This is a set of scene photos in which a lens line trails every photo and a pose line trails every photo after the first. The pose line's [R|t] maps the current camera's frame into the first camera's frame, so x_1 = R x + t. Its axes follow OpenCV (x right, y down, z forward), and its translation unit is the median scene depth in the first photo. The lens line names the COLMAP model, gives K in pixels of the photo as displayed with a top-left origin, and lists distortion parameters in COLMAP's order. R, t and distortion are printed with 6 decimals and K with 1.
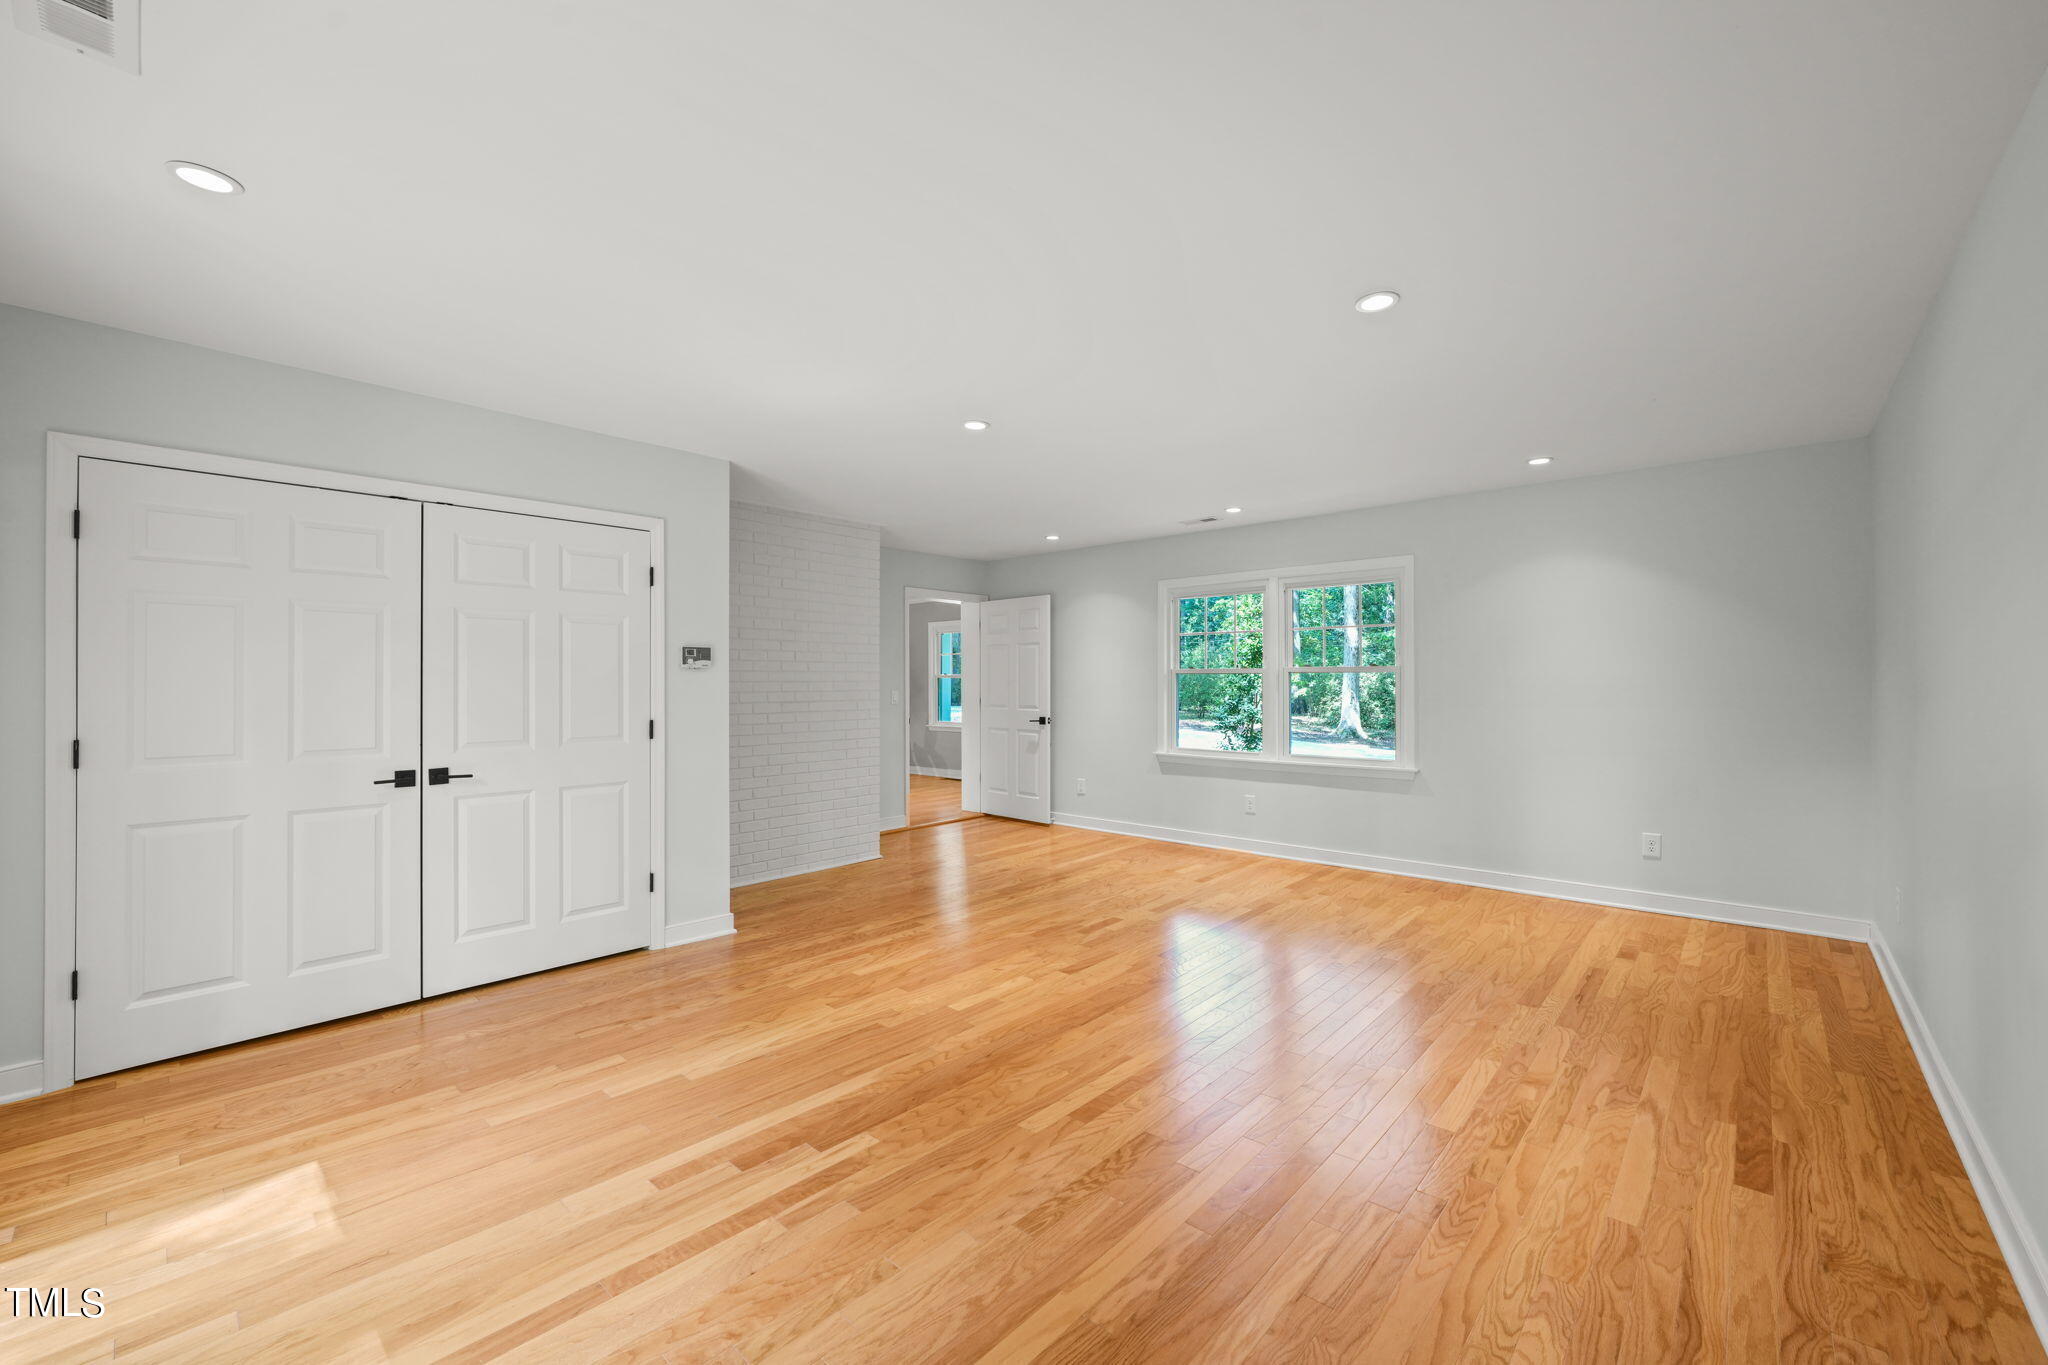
lens RADIAL K [[841.1, 0, 1027.7], [0, 841.1, 683.4], [0, 0, 1]] dist [-0.001172, 0.000689]
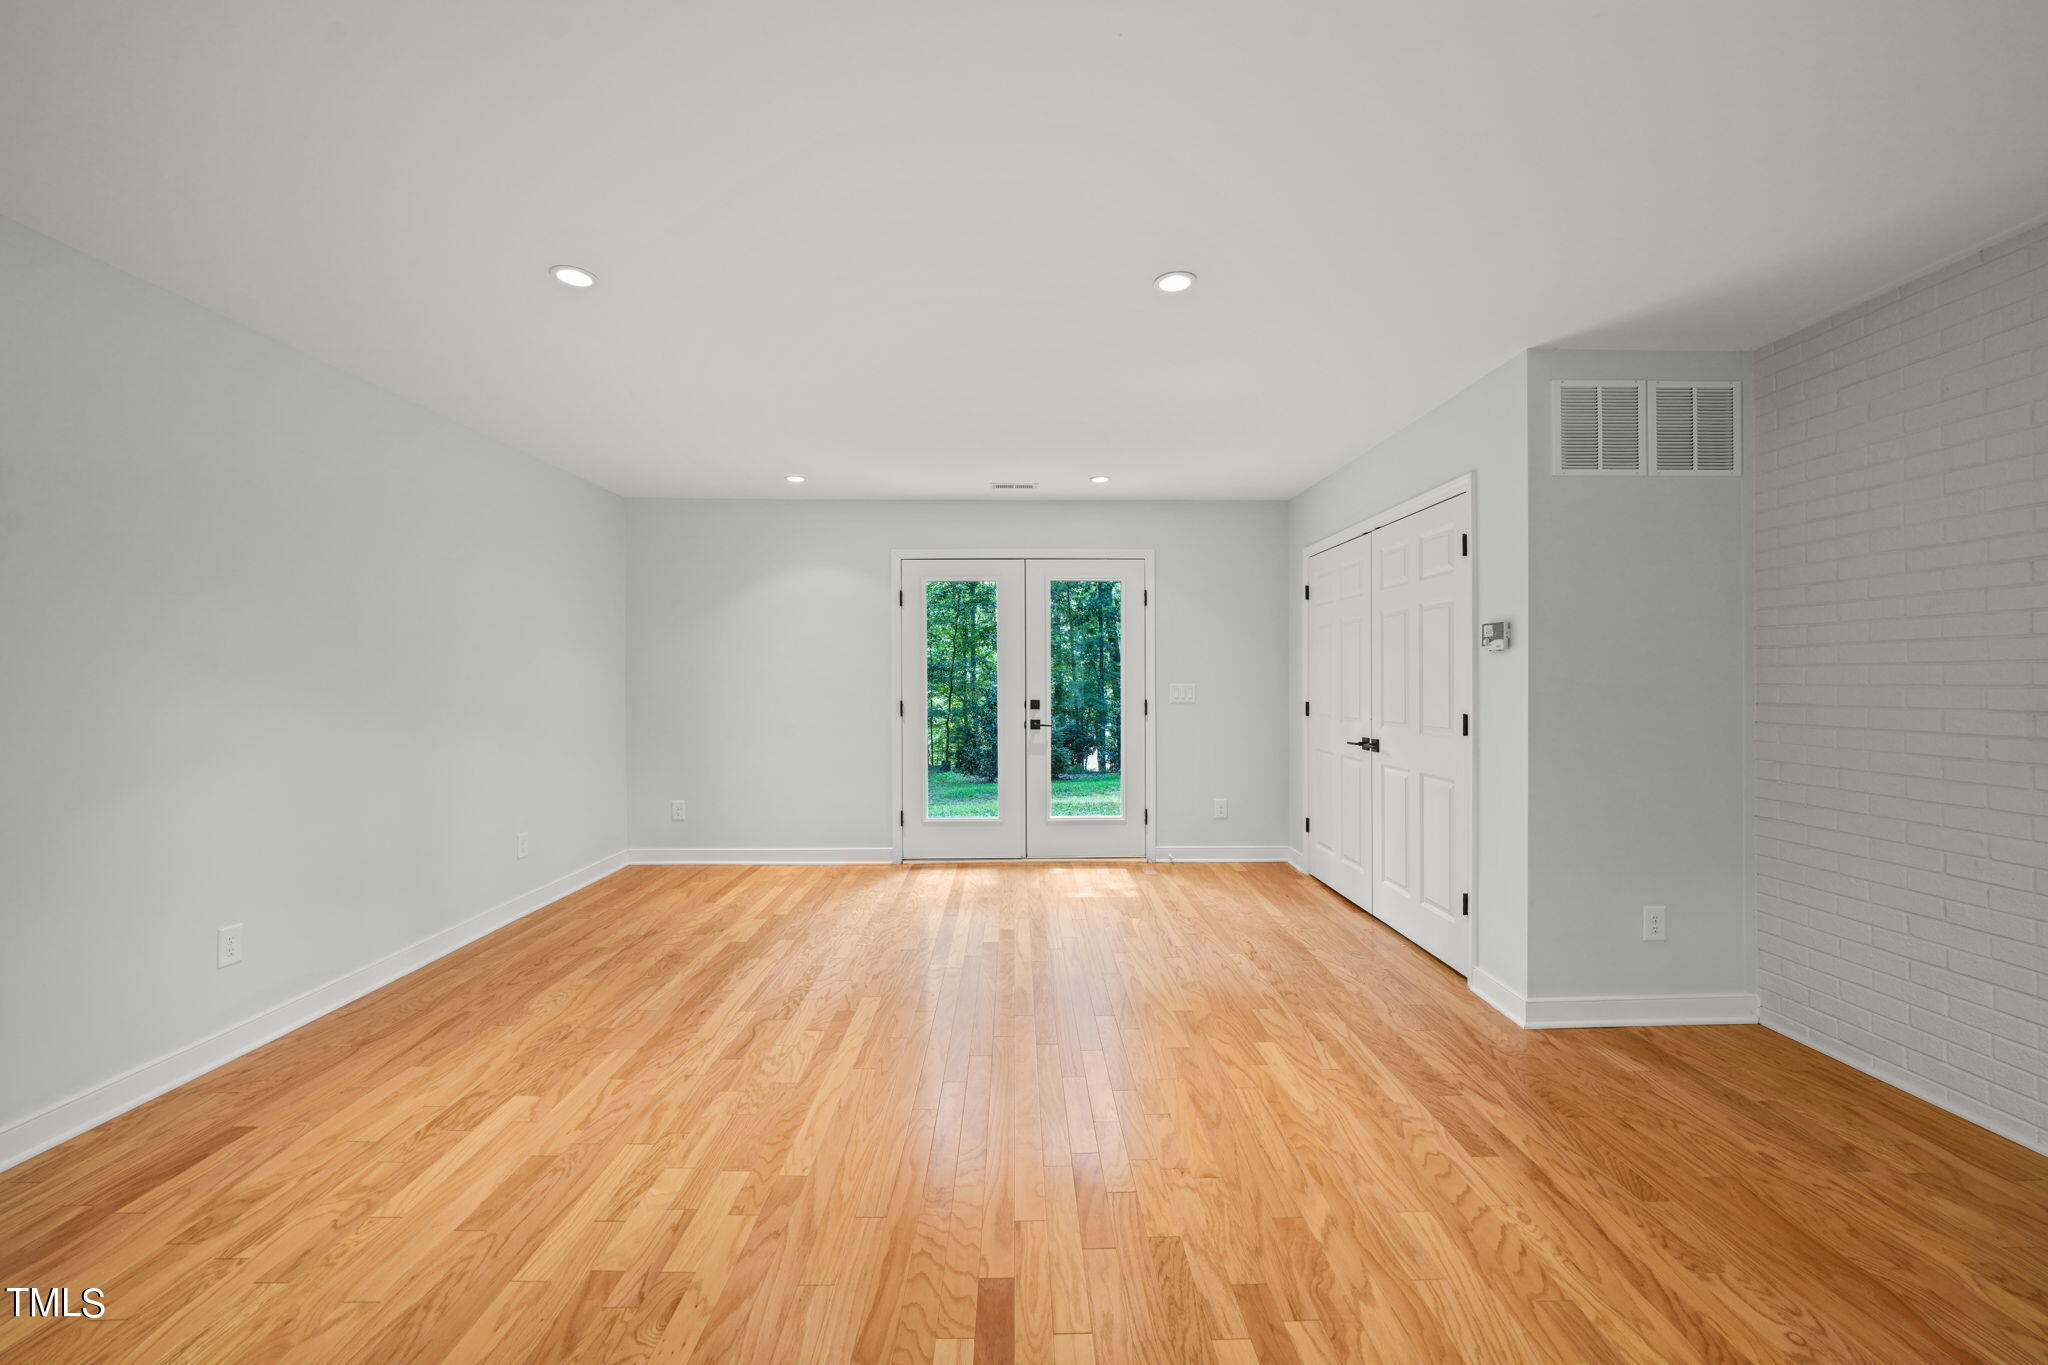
lens RADIAL K [[841.1, 0, 1062.2], [0, 841.1, 681.1], [0, 0, 1]] dist [-0.001172, 0.000689]
pose [[-0.718327, 0.006072, -0.695679, 0.502017], [0.007157, 0.999973, 0.001339, 0.005190], [0.695669, -0.004017, -0.718351, 1.510644]]
